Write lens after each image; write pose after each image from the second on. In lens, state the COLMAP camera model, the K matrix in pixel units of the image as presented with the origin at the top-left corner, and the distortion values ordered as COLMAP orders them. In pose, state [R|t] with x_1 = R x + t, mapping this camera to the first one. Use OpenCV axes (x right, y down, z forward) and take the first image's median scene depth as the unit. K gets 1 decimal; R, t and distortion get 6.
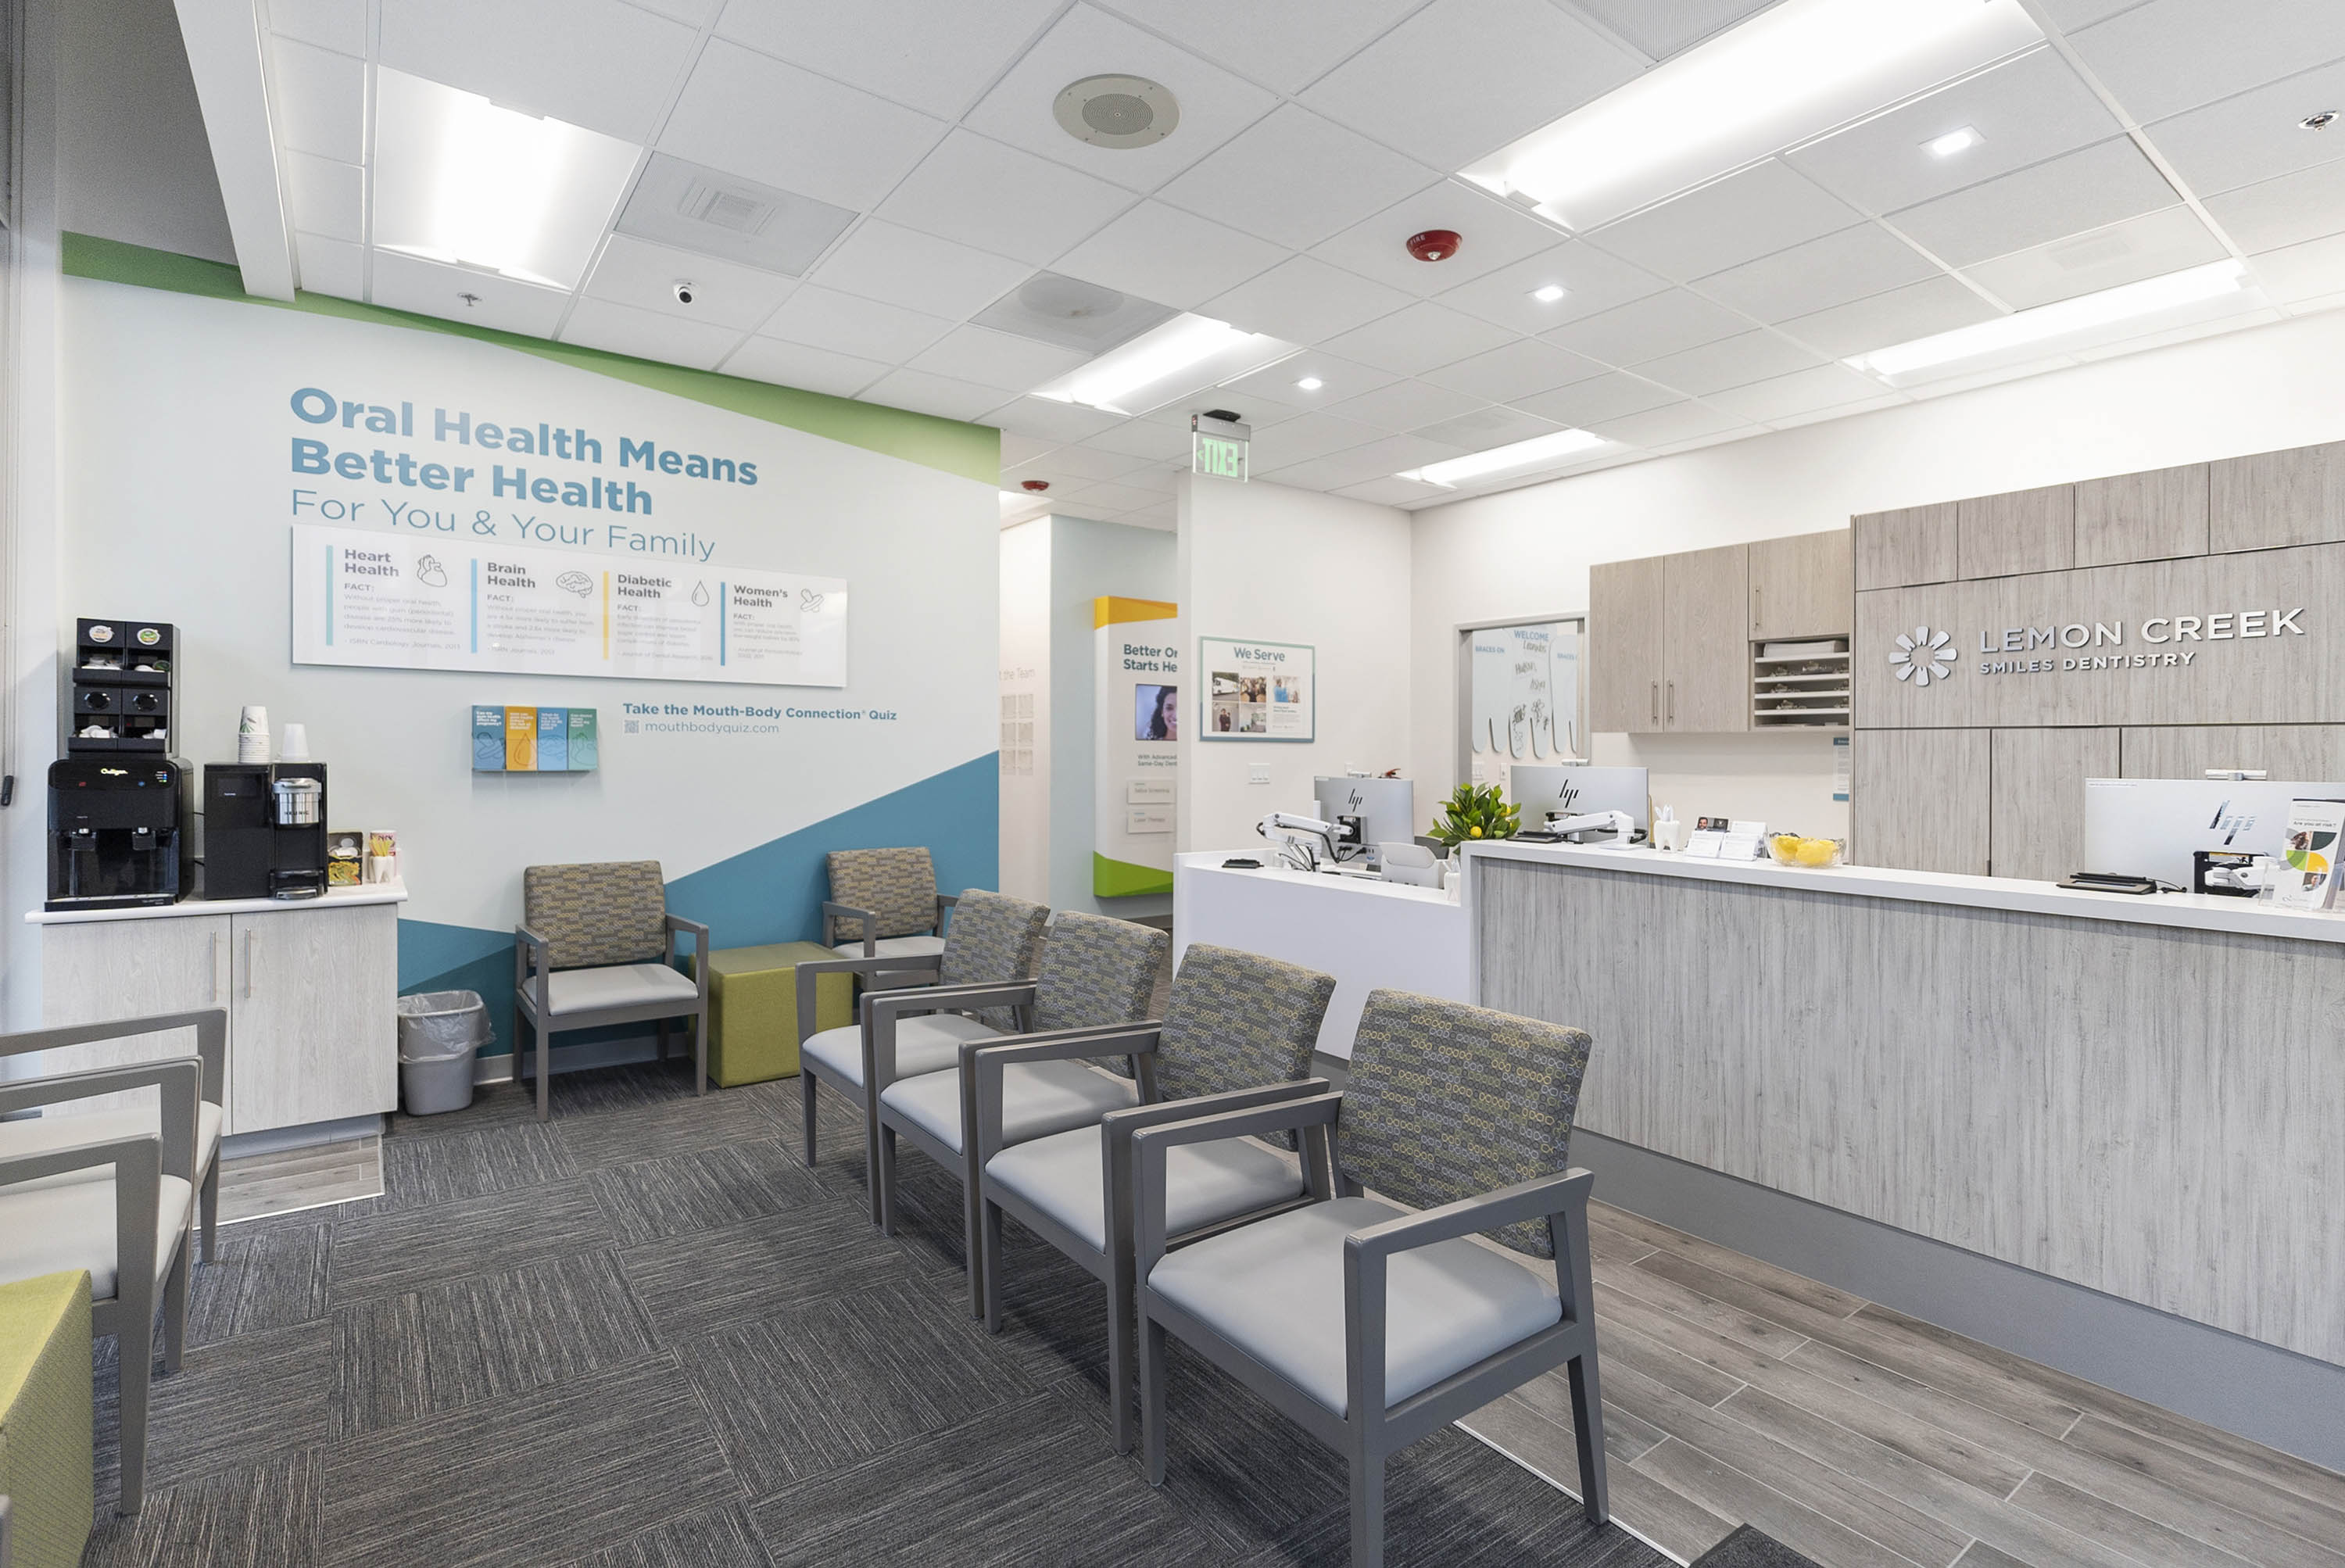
lens RADIAL K [[1088.3, 0, 1172.5], [0, 1088.3, 784.0], [0, 0, 1]] dist [-0.001430, 0.000024]
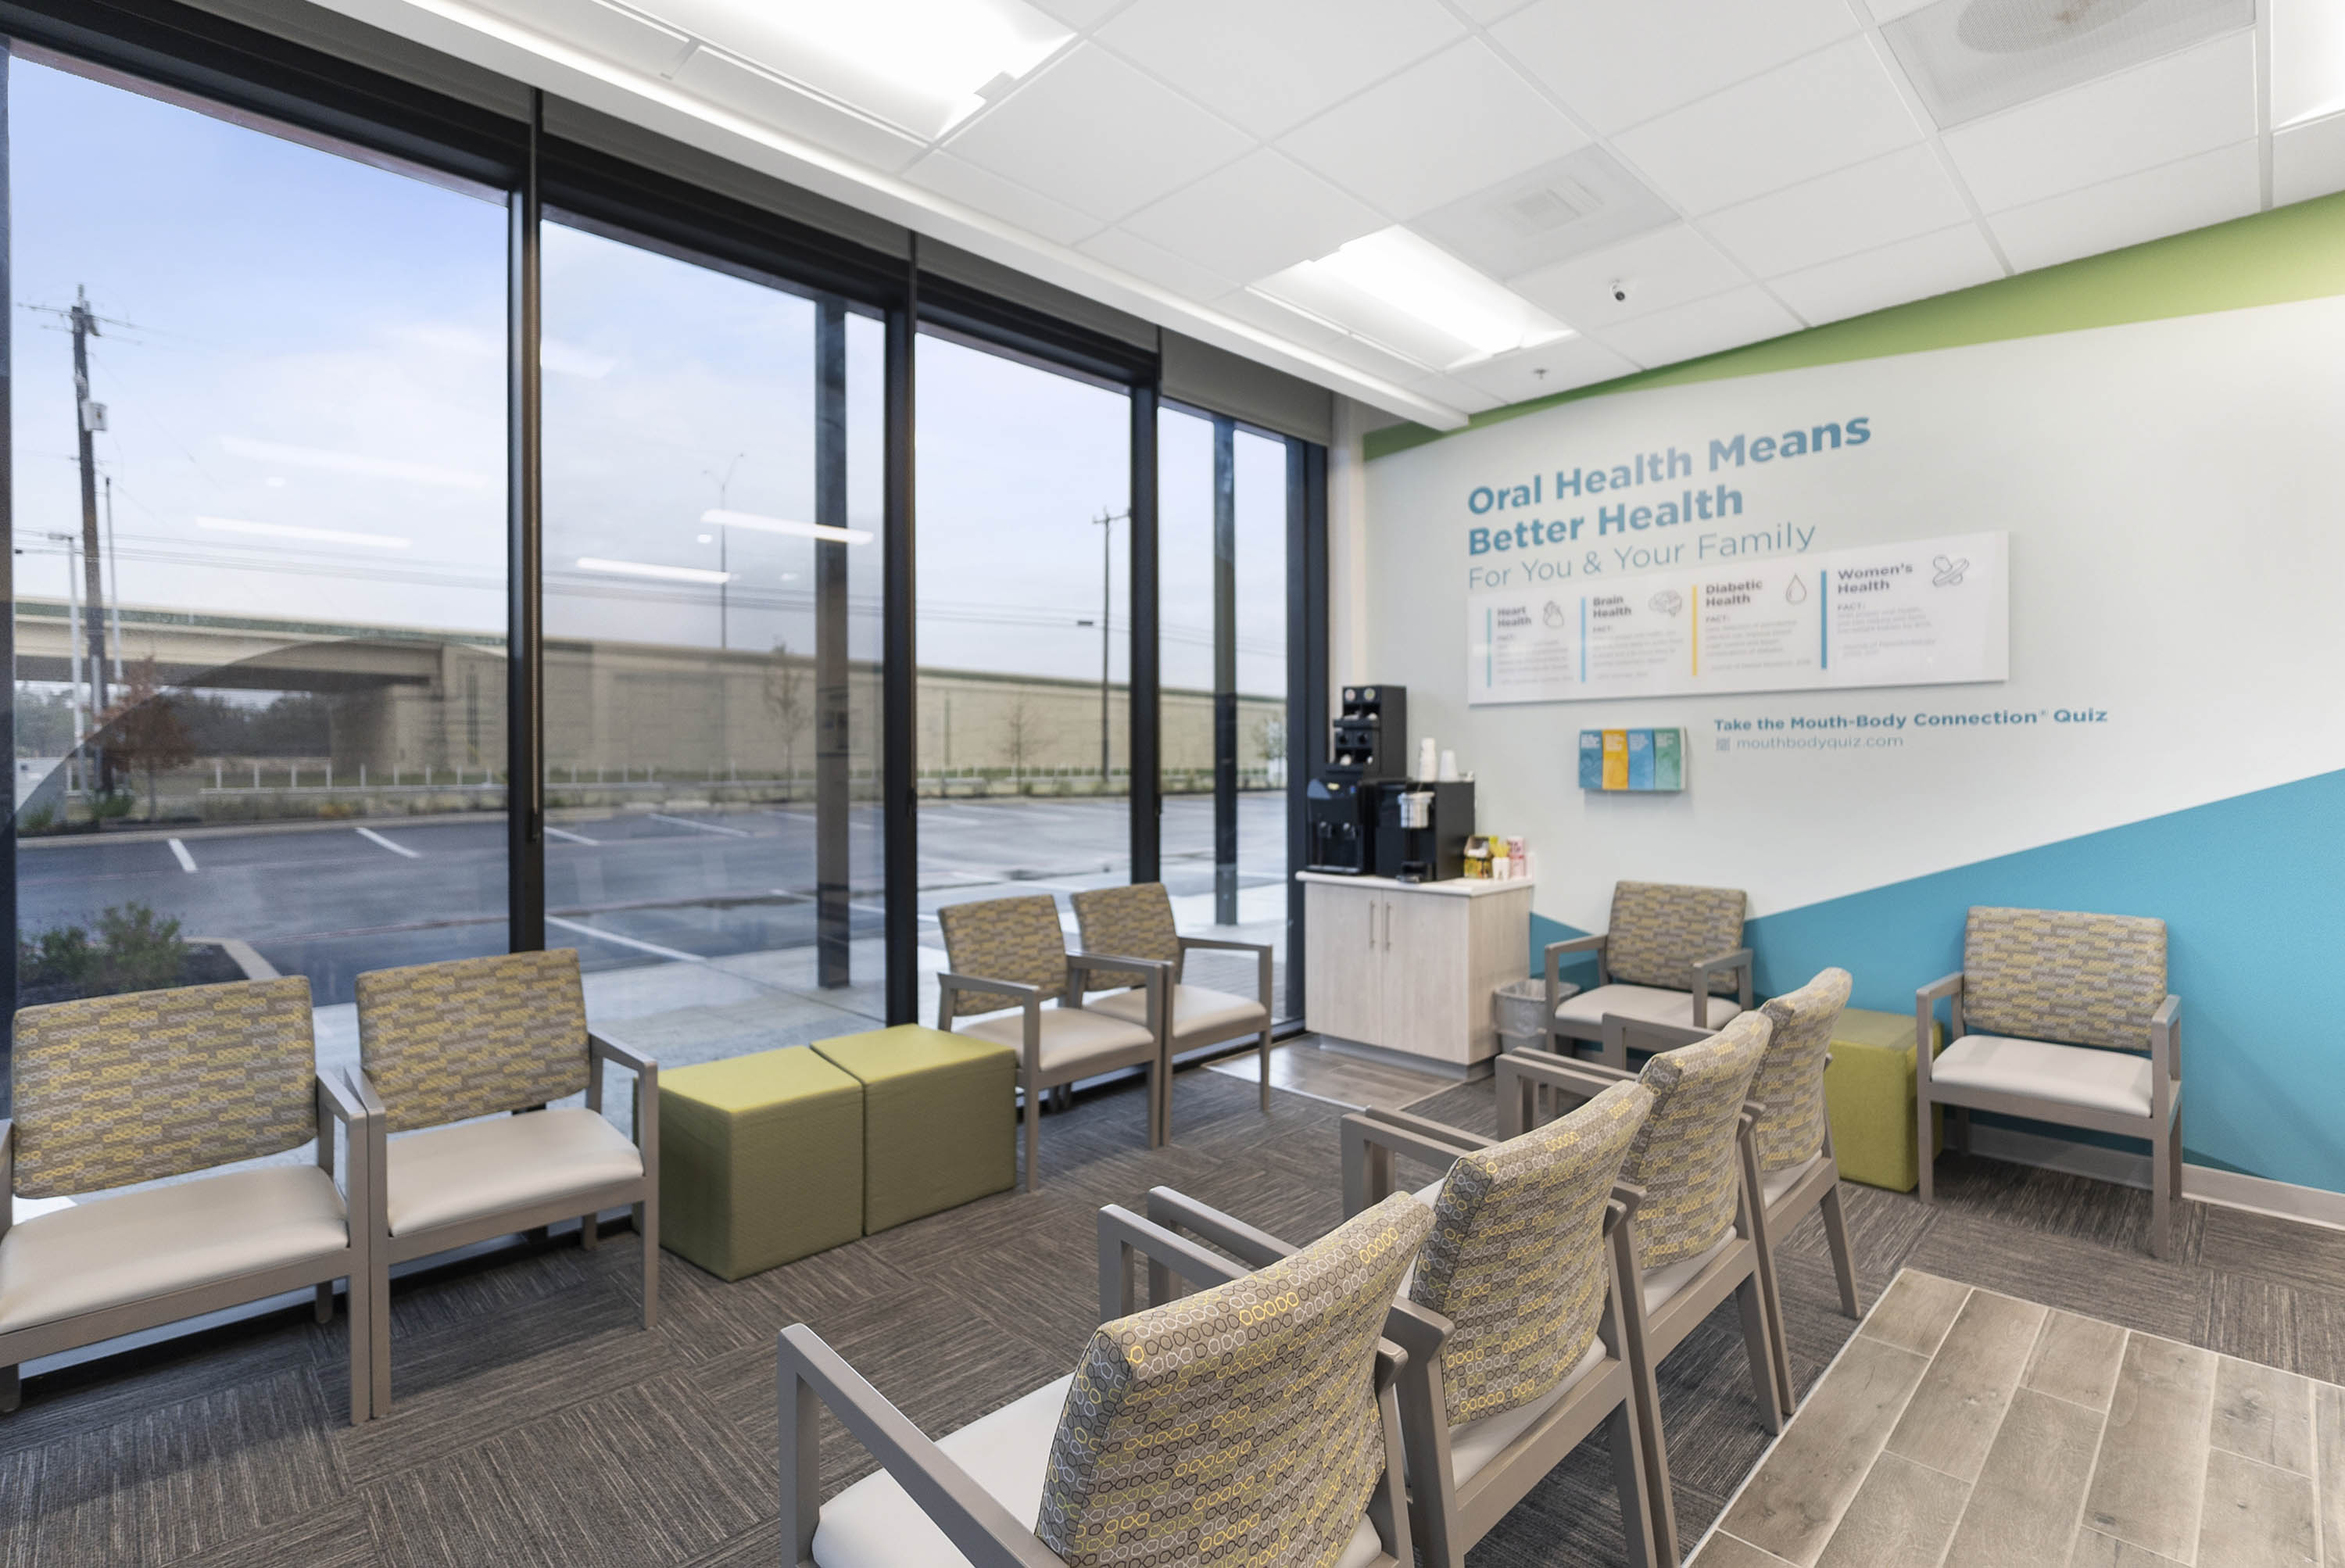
lens RADIAL K [[1113.8, 0, 1172.5], [0, 1113.8, 784.0], [0, 0, 1]] dist [0.001952, 0.000237]
pose [[0.145050, 0.012730, -0.989342, 0.405797], [-0.020840, 0.999735, 0.009808, -0.018975], [0.989205, 0.019195, 0.145276, 0.409743]]
